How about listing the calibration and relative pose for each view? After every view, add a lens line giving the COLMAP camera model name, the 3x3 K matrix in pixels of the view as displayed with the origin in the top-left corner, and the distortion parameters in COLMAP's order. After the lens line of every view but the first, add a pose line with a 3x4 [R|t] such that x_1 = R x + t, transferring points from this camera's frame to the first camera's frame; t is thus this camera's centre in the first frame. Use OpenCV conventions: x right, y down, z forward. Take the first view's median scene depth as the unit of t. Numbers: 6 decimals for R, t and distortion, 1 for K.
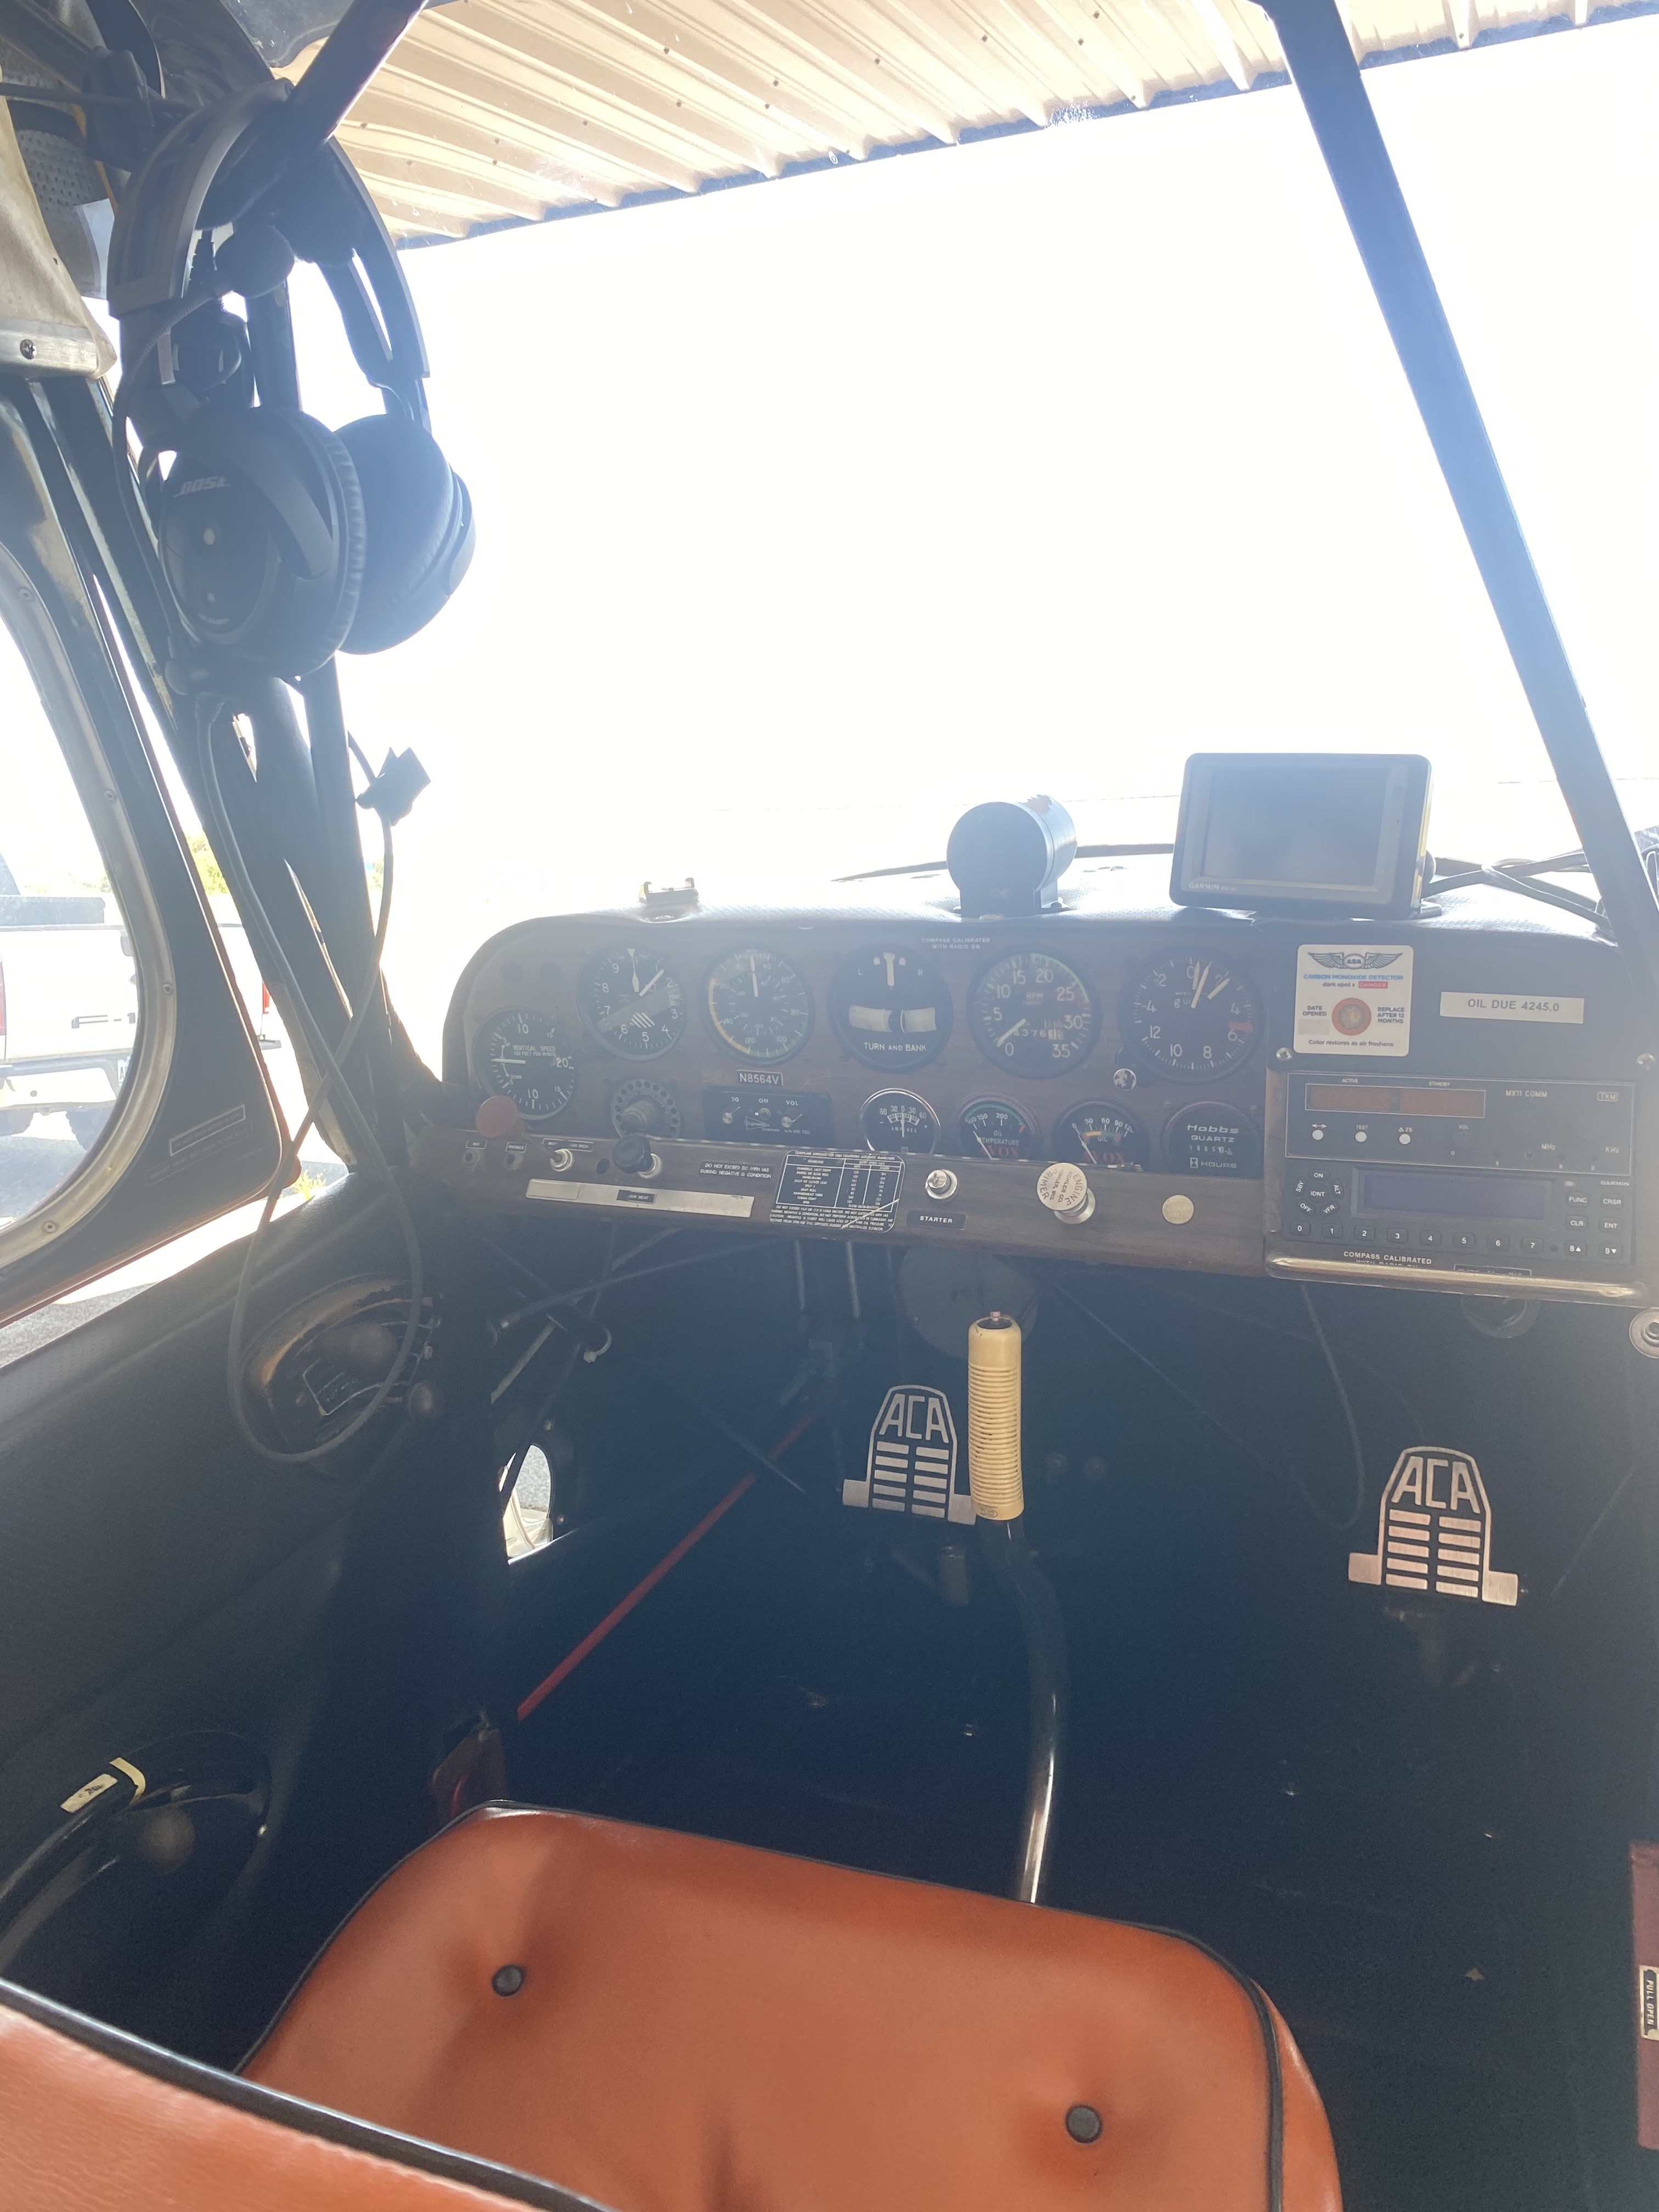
lens RADIAL K [[1692.3, 0, 883.2], [0, 1692.3, 1104.8], [0, 0, 1]] dist [0.003269, 0.005917]
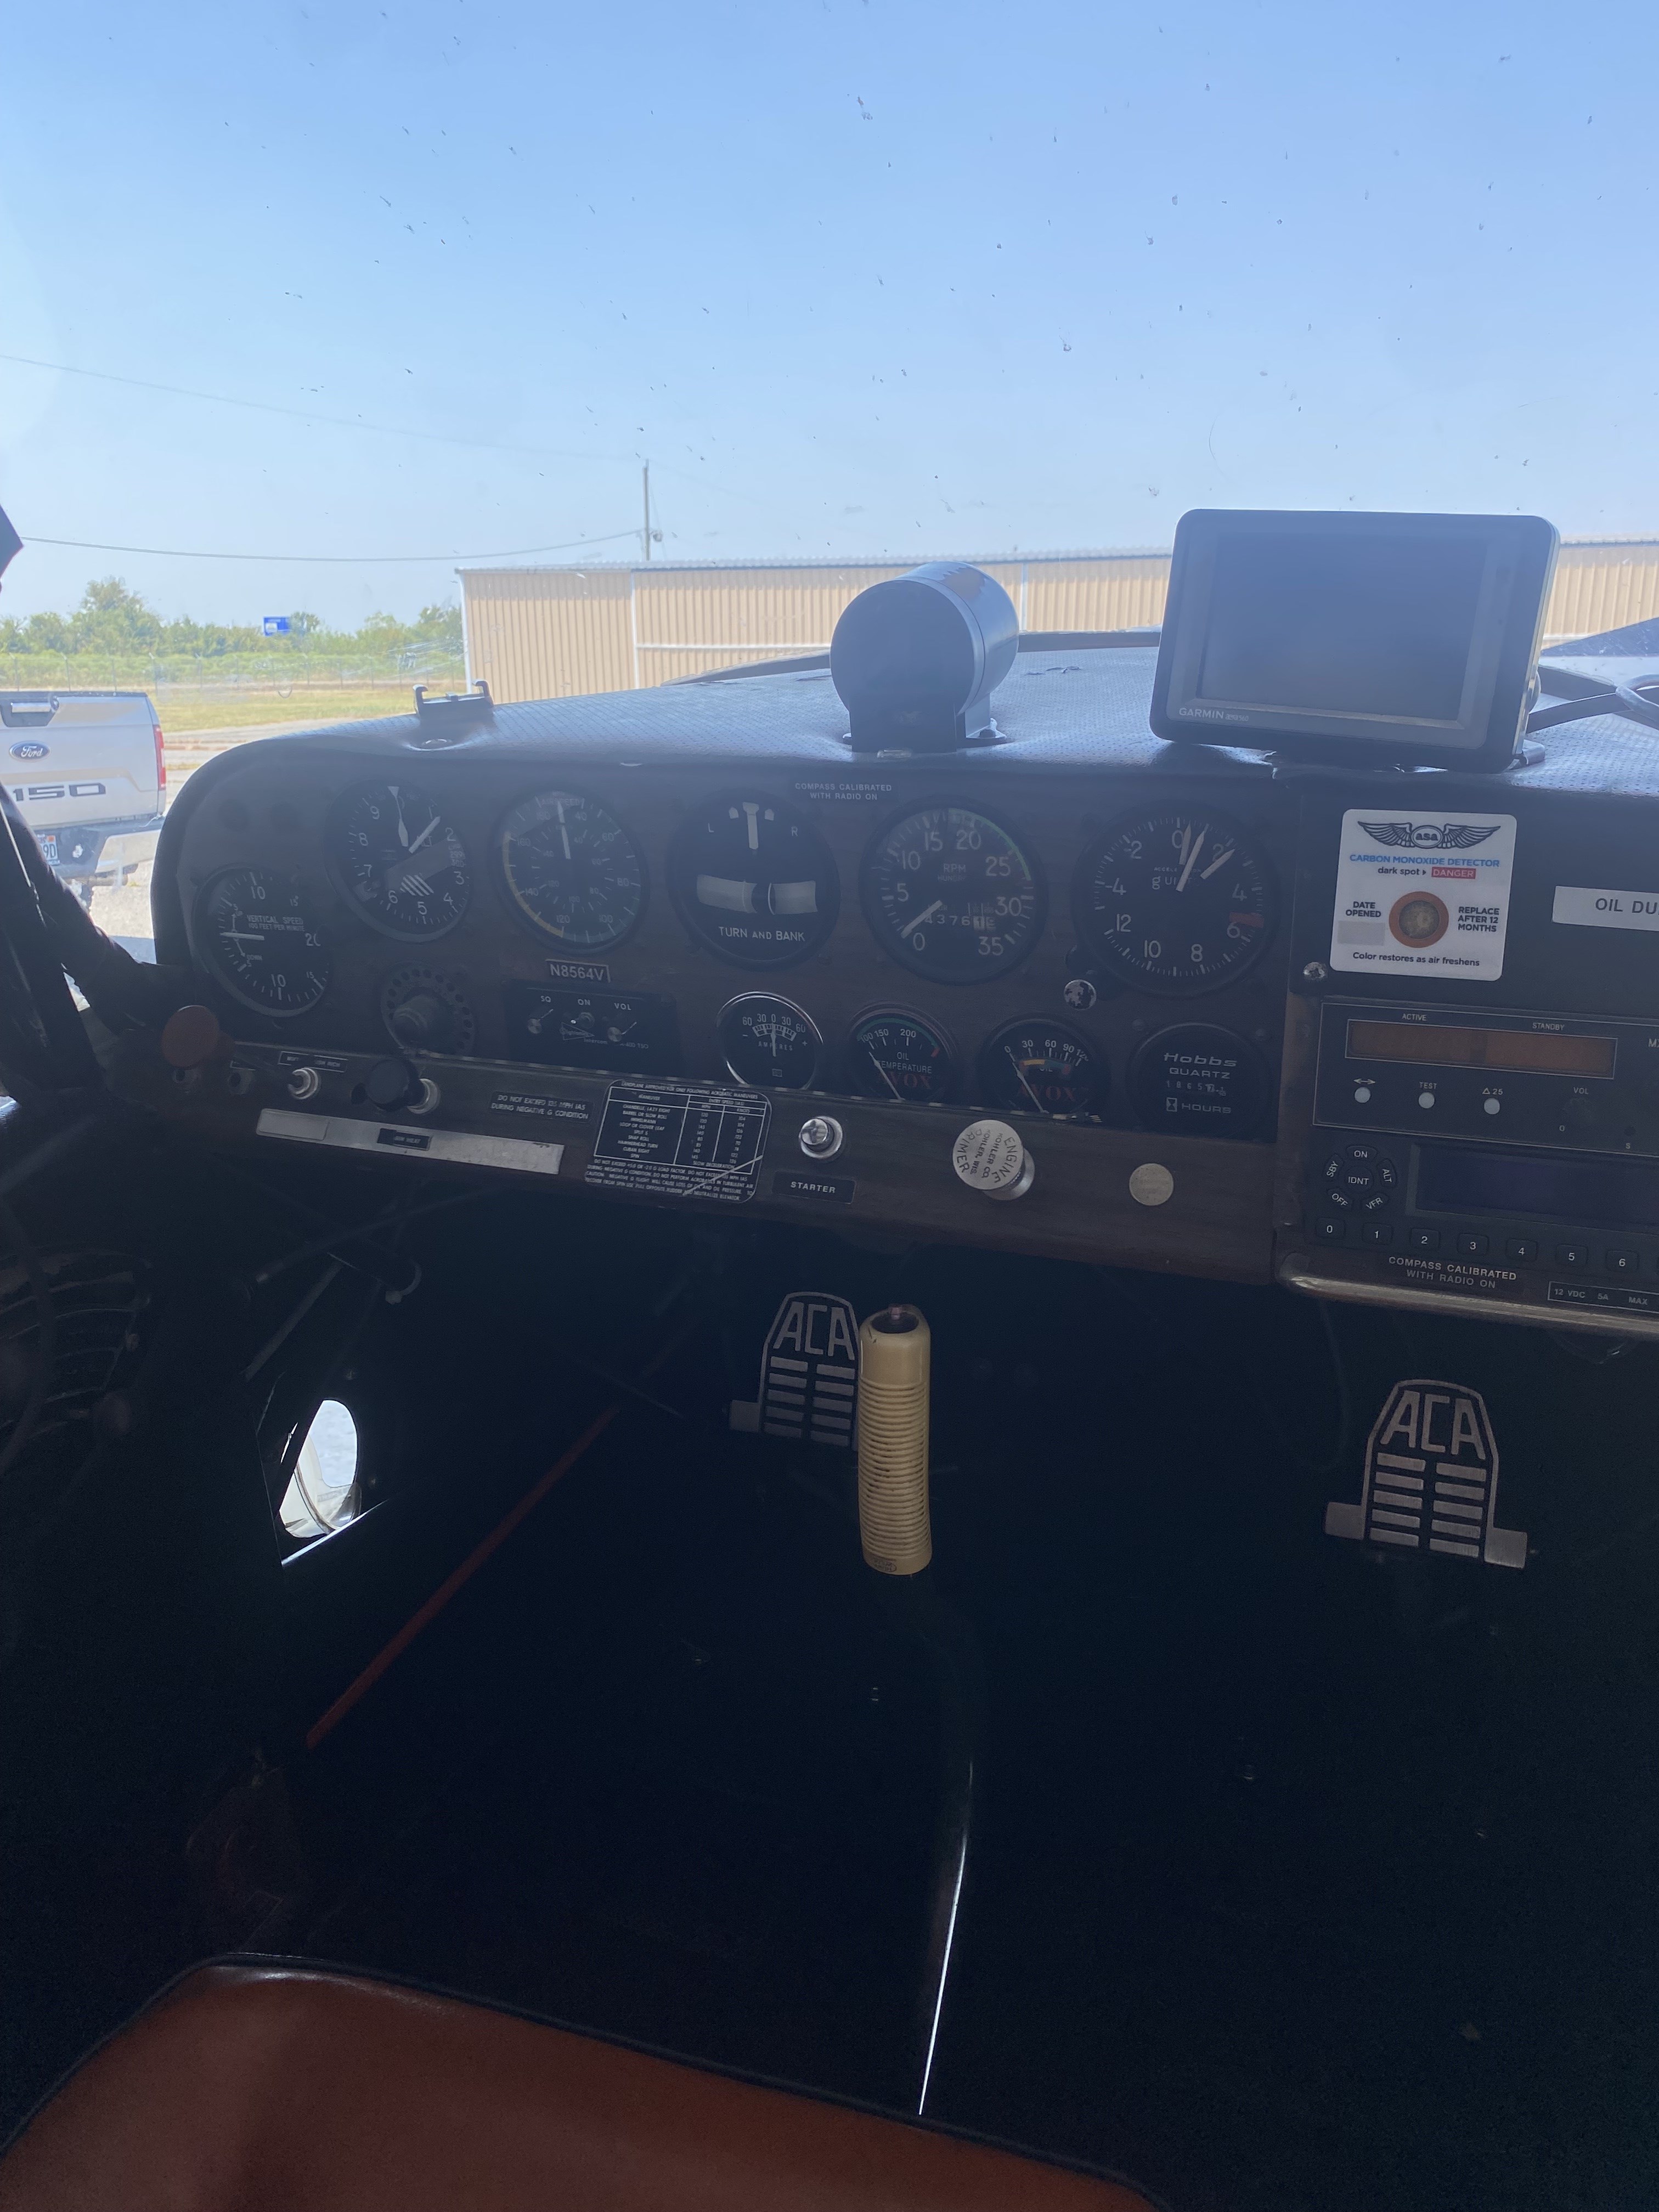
lens RADIAL K [[1656.4, 0, 881.5], [0, 1656.4, 1112.5], [0, 0, 1]] dist [0.104408, -0.300144]
pose [[0.999387, -0.000237, 0.035022, 0.033711], [-0.004792, 0.989649, 0.143431, -0.061096], [-0.034693, -0.143511, 0.989040, 0.292174]]
